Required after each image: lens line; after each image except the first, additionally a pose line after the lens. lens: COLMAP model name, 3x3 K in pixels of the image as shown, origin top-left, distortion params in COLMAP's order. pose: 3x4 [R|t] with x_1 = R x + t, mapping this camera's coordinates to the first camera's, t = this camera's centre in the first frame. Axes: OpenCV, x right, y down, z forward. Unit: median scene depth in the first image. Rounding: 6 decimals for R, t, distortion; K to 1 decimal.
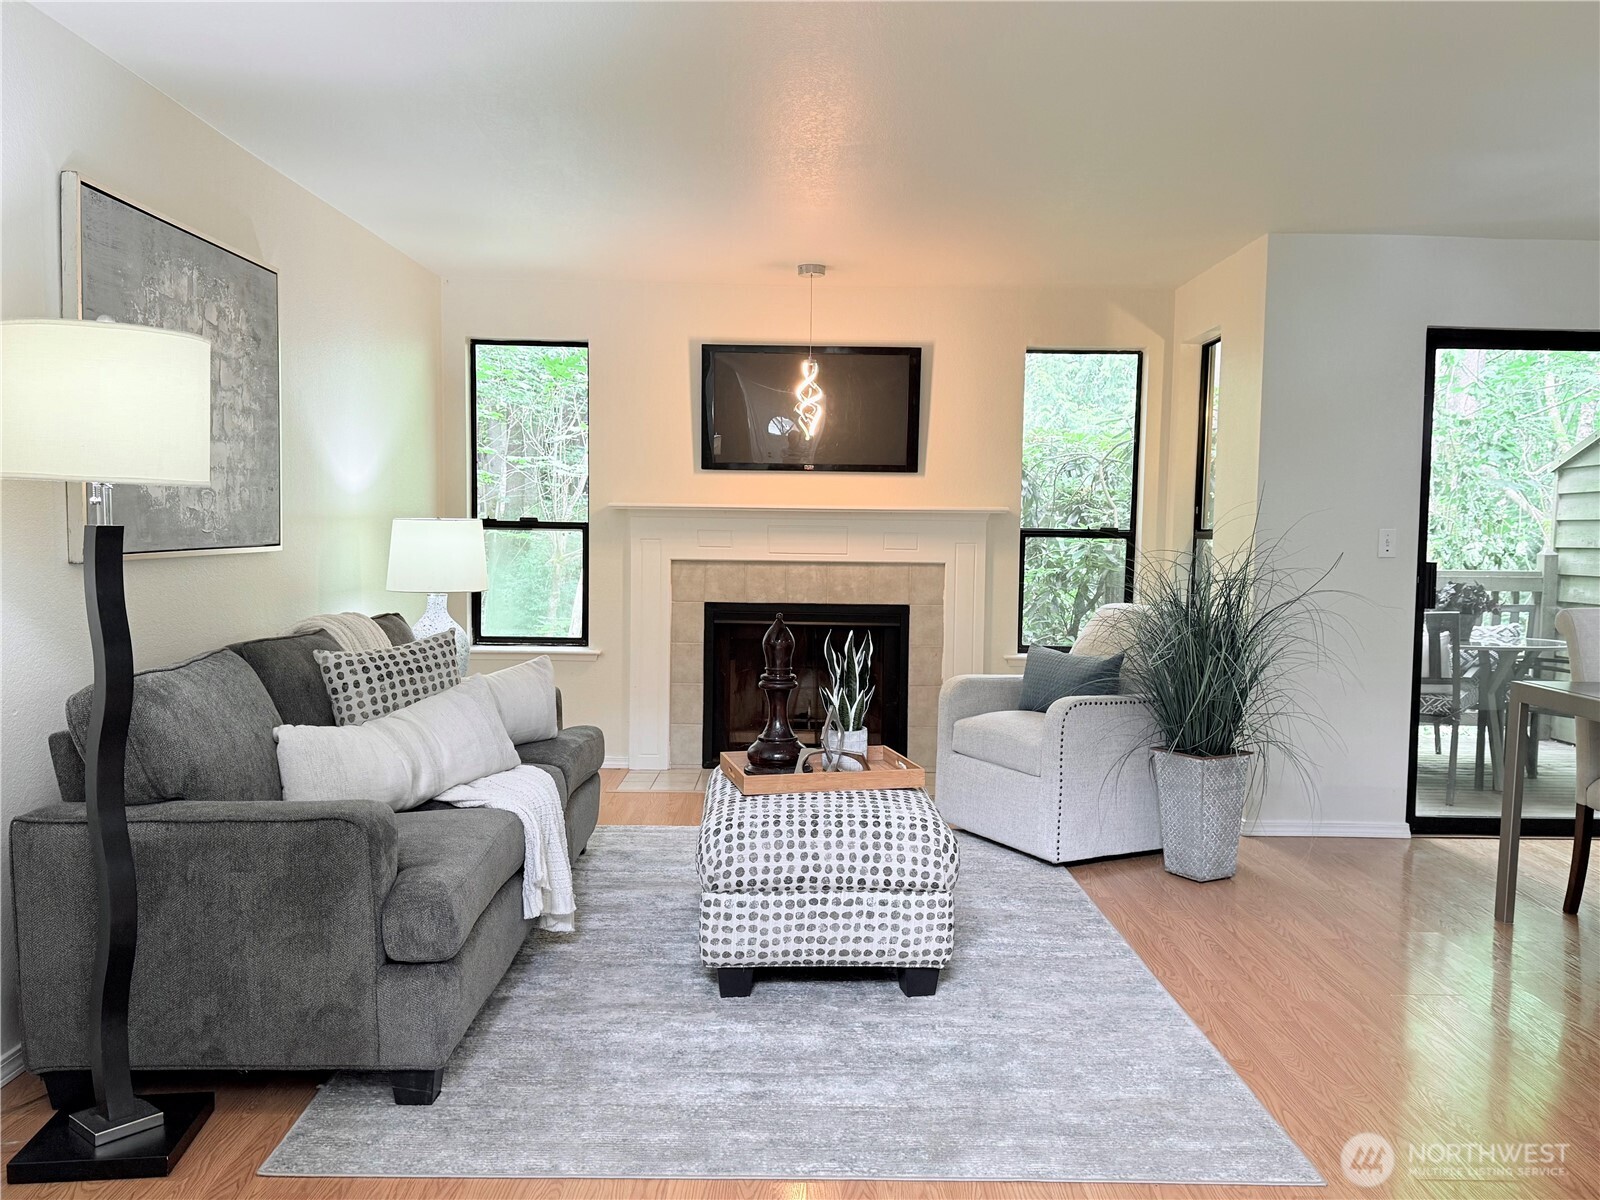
lens RADIAL K [[1287.0, 0, 798.9], [0, 1287.0, 611.0], [0, 0, 1]] dist [0.141235, -0.261522]
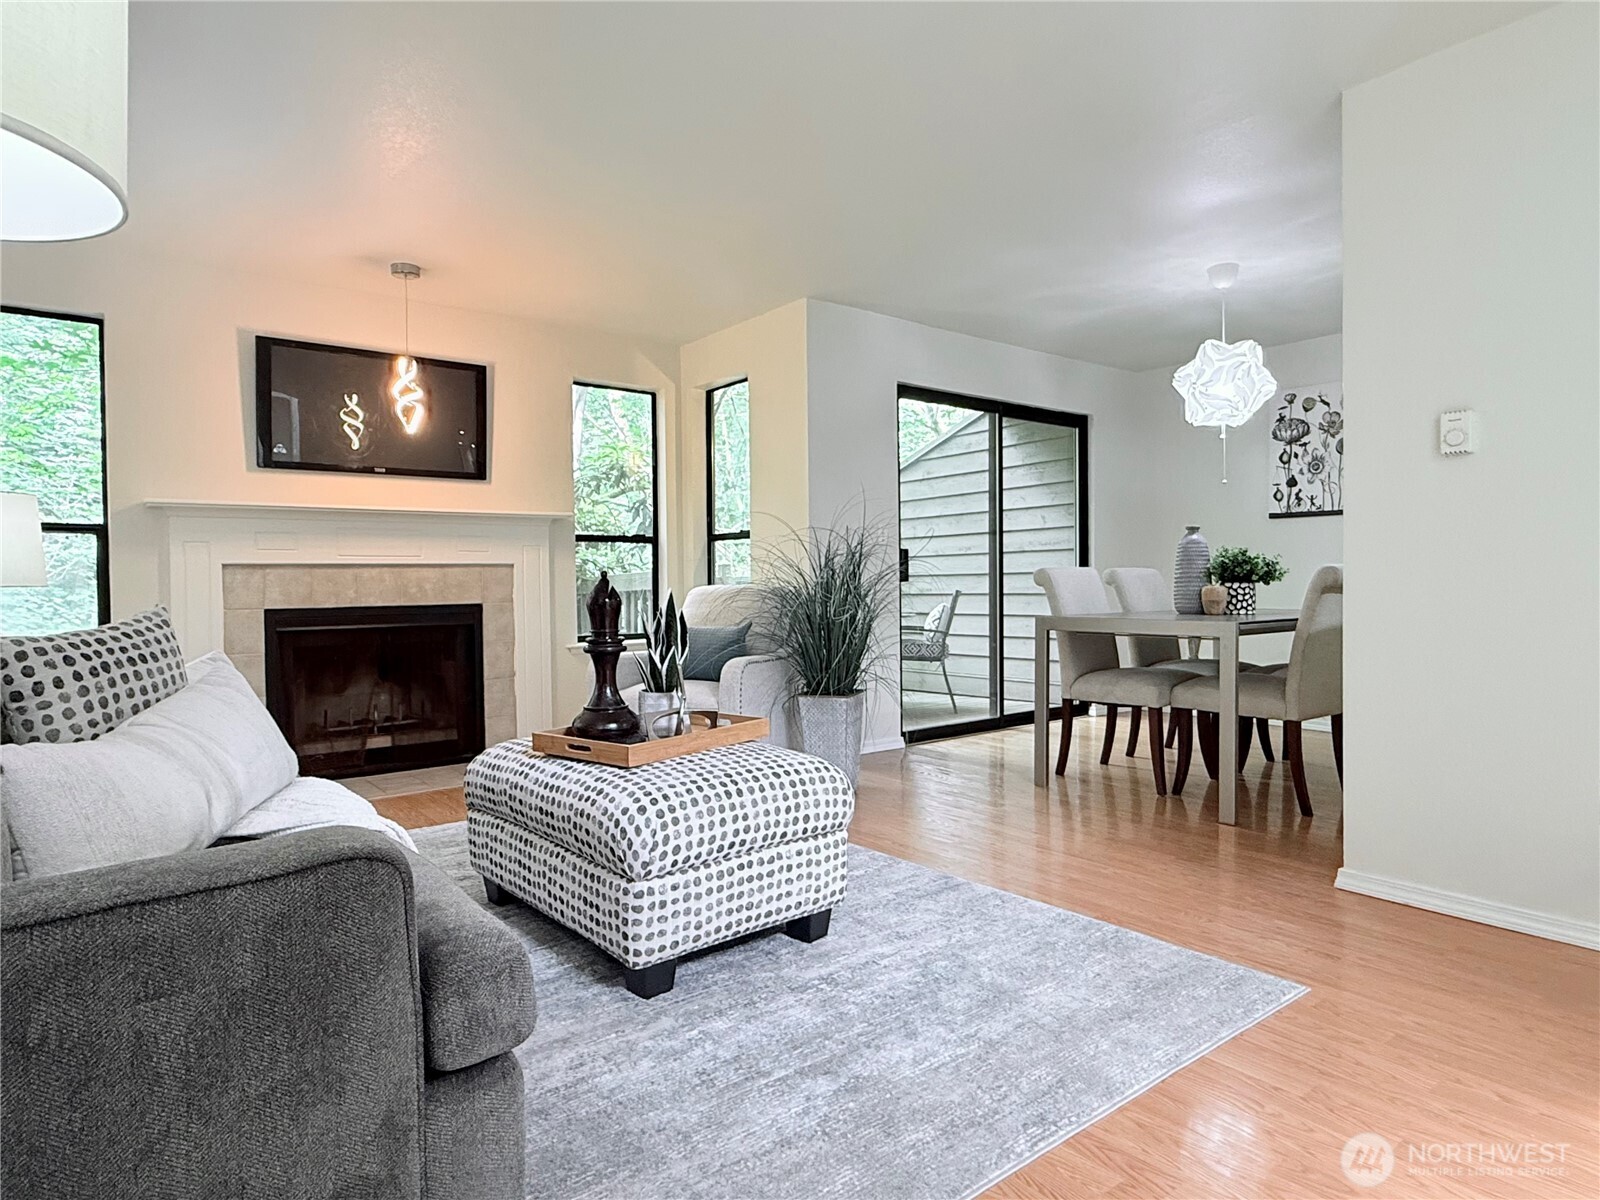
lens RADIAL K [[938.4, 0, 800.0], [0, 938.4, 600.0], [0, 0, 1]] dist [-0.014140, 0.000126]
pose [[0.788247, -0.036239, 0.614291, -0.356949], [0.064354, 0.997645, -0.023724, 0.053689], [-0.611985, 0.058232, 0.788723, 0.437285]]
